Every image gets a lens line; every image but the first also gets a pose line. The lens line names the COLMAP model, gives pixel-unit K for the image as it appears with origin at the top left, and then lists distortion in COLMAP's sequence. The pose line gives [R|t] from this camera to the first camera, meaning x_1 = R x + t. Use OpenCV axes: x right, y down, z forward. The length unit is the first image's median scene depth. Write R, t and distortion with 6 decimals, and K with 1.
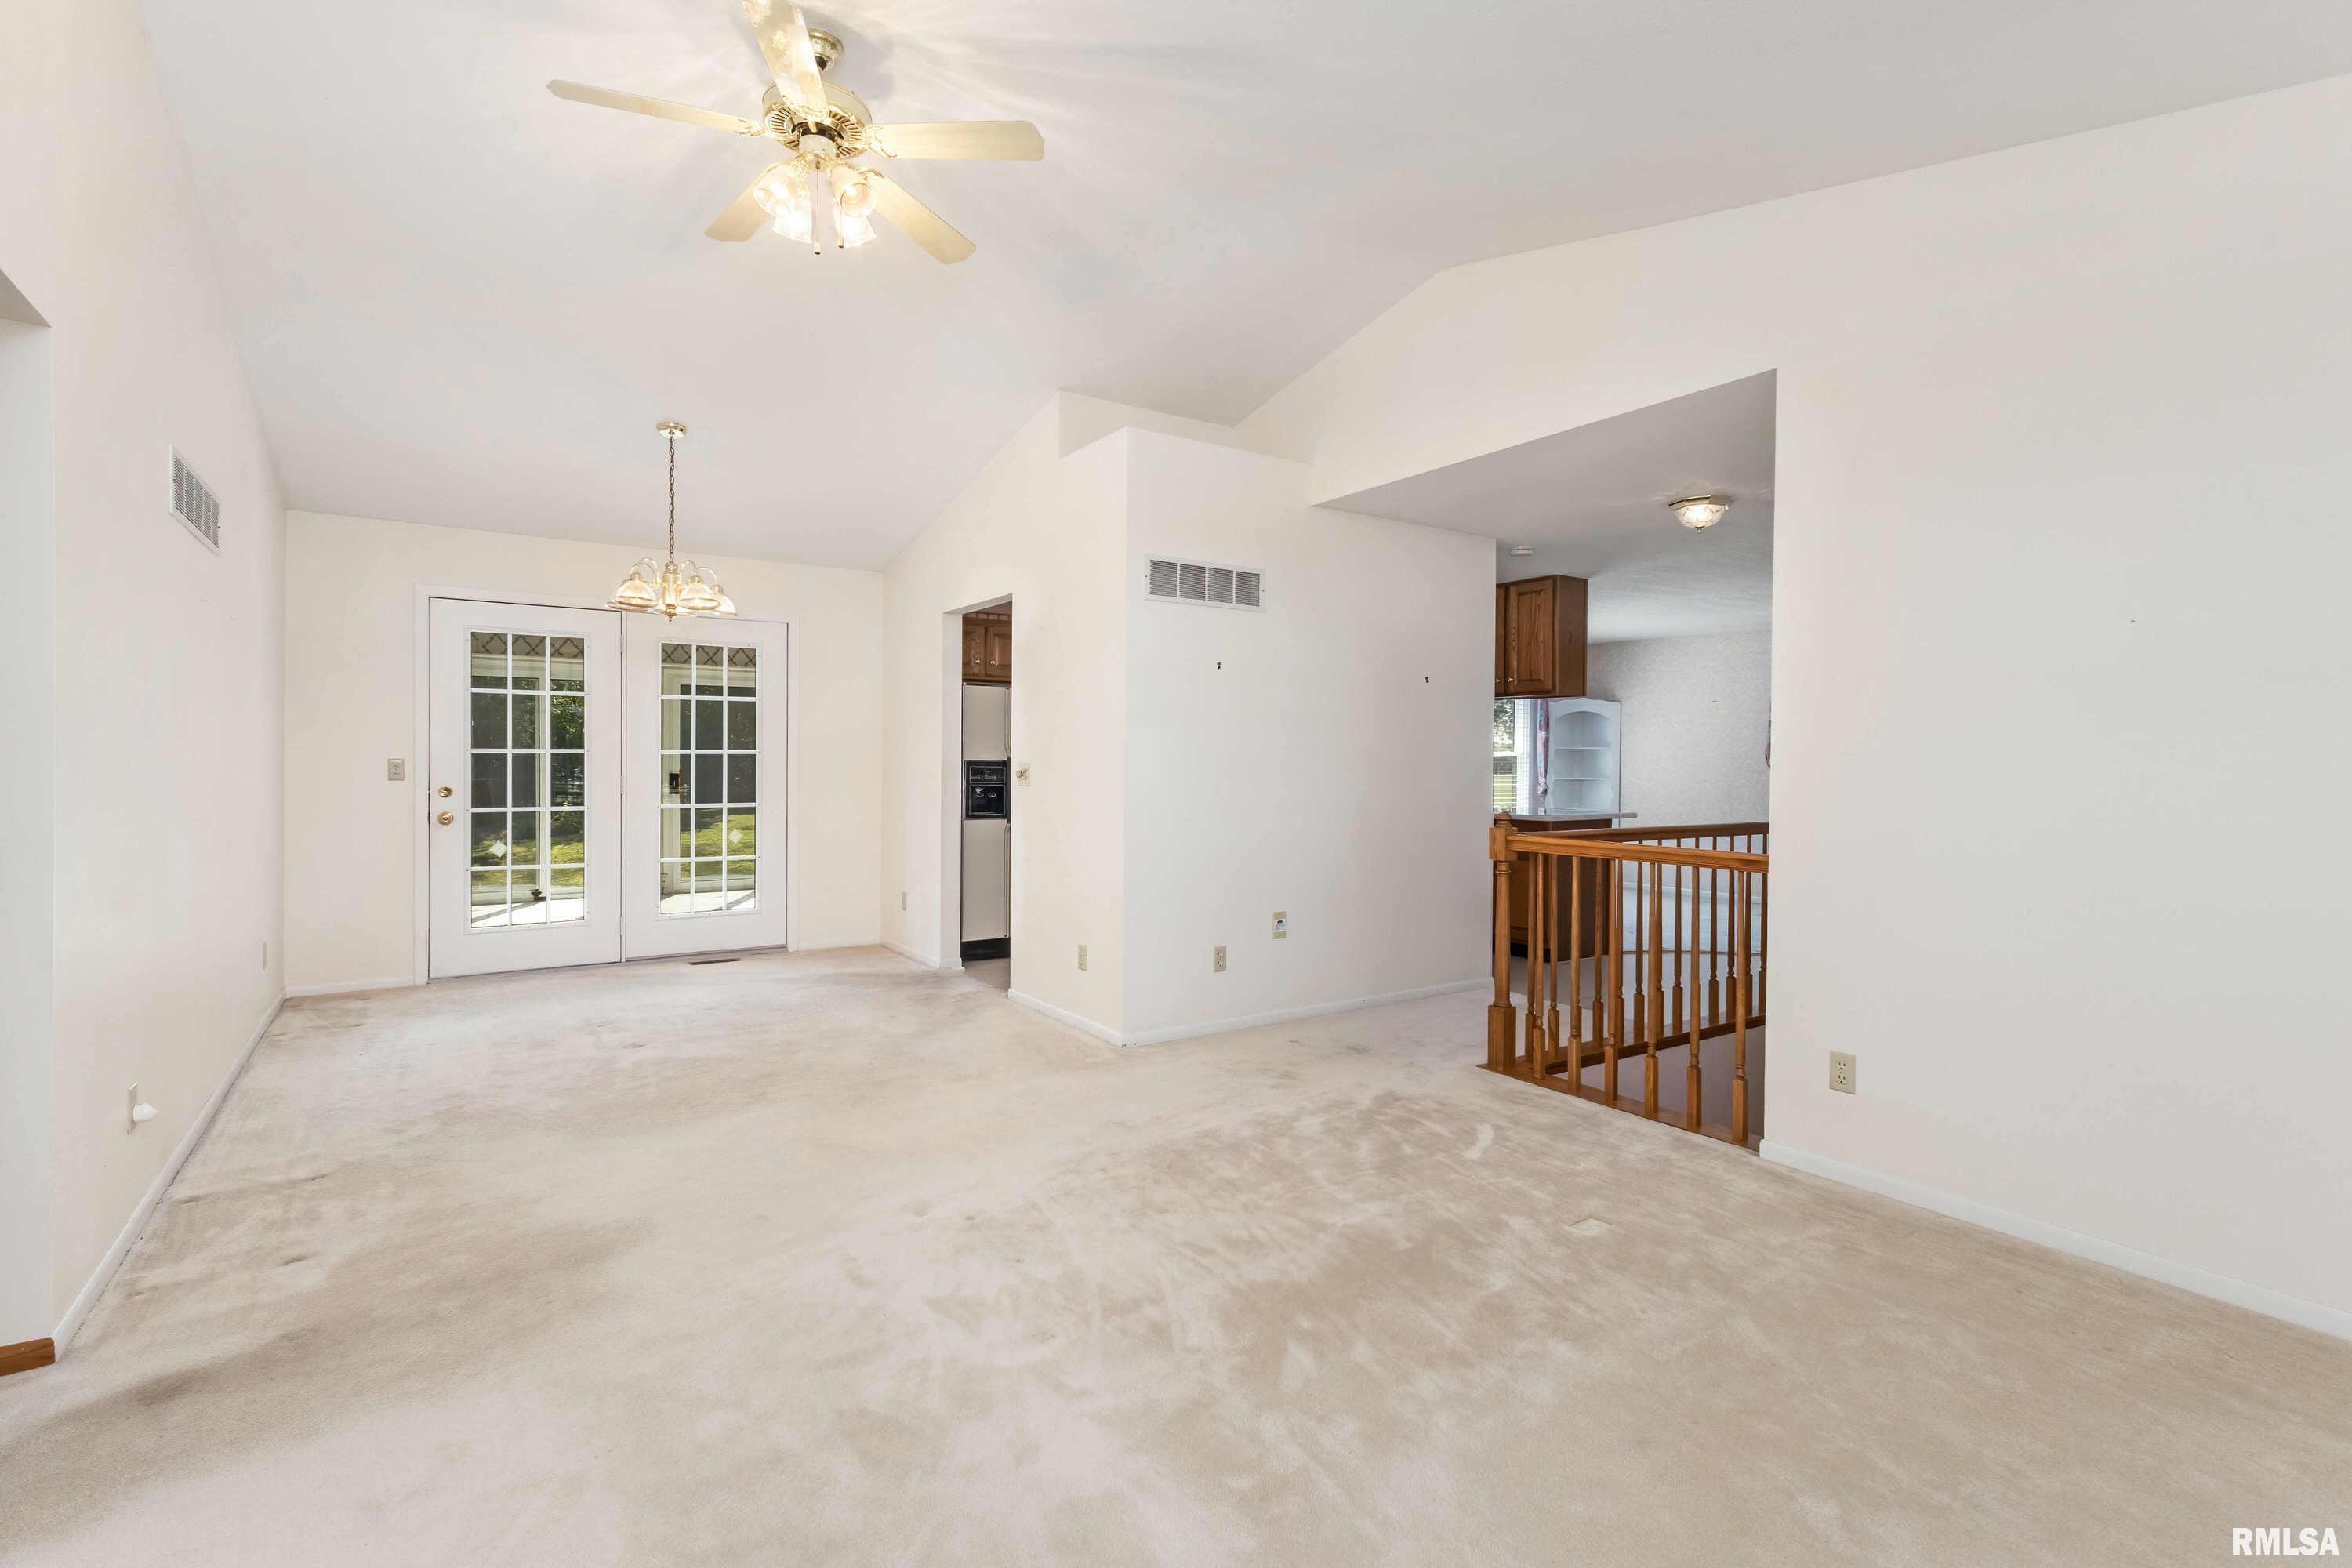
lens RADIAL K [[1114.7, 0, 1168.4], [0, 1114.7, 773.6], [0, 0, 1]] dist [-0.000273, 0.003755]
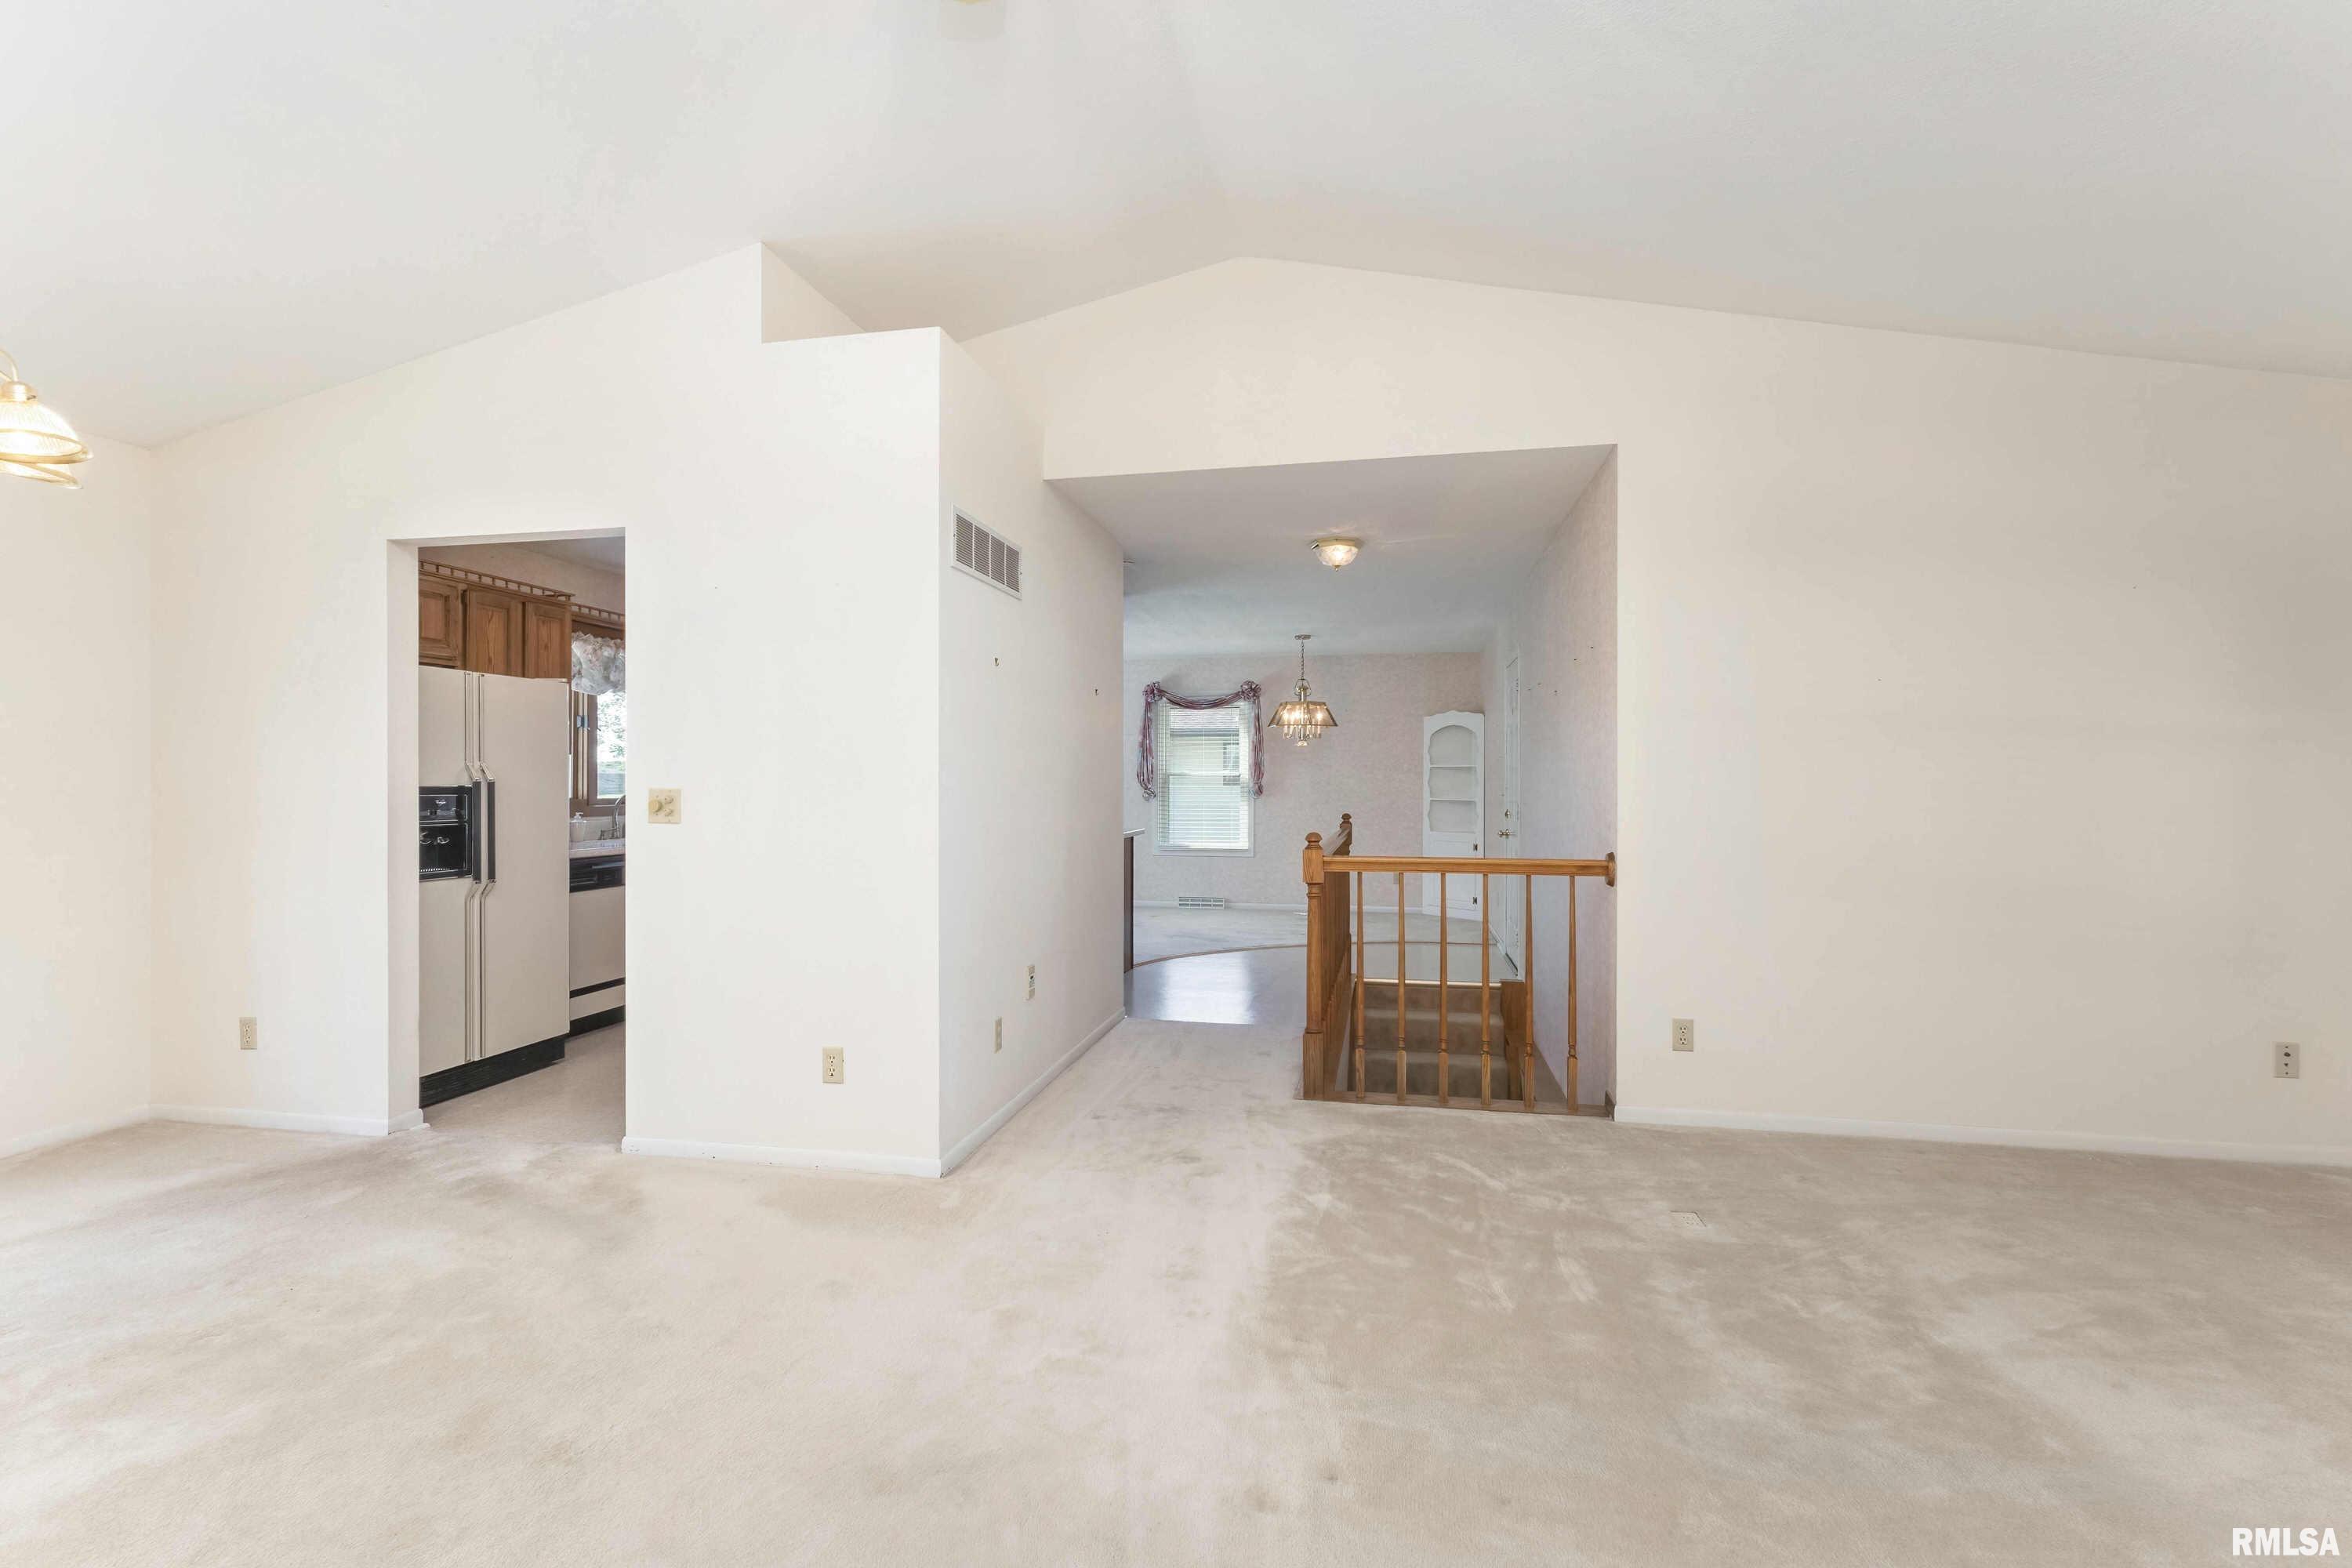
lens RADIAL K [[1114.7, 0, 1176.7], [0, 1114.7, 780.6], [0, 0, 1]] dist [-0.000273, 0.003755]
pose [[0.701611, -0.008457, 0.712510, -0.431277], [0.014536, 0.999891, -0.002446, -0.009574], [-0.712412, 0.012074, 0.701658, 0.358992]]
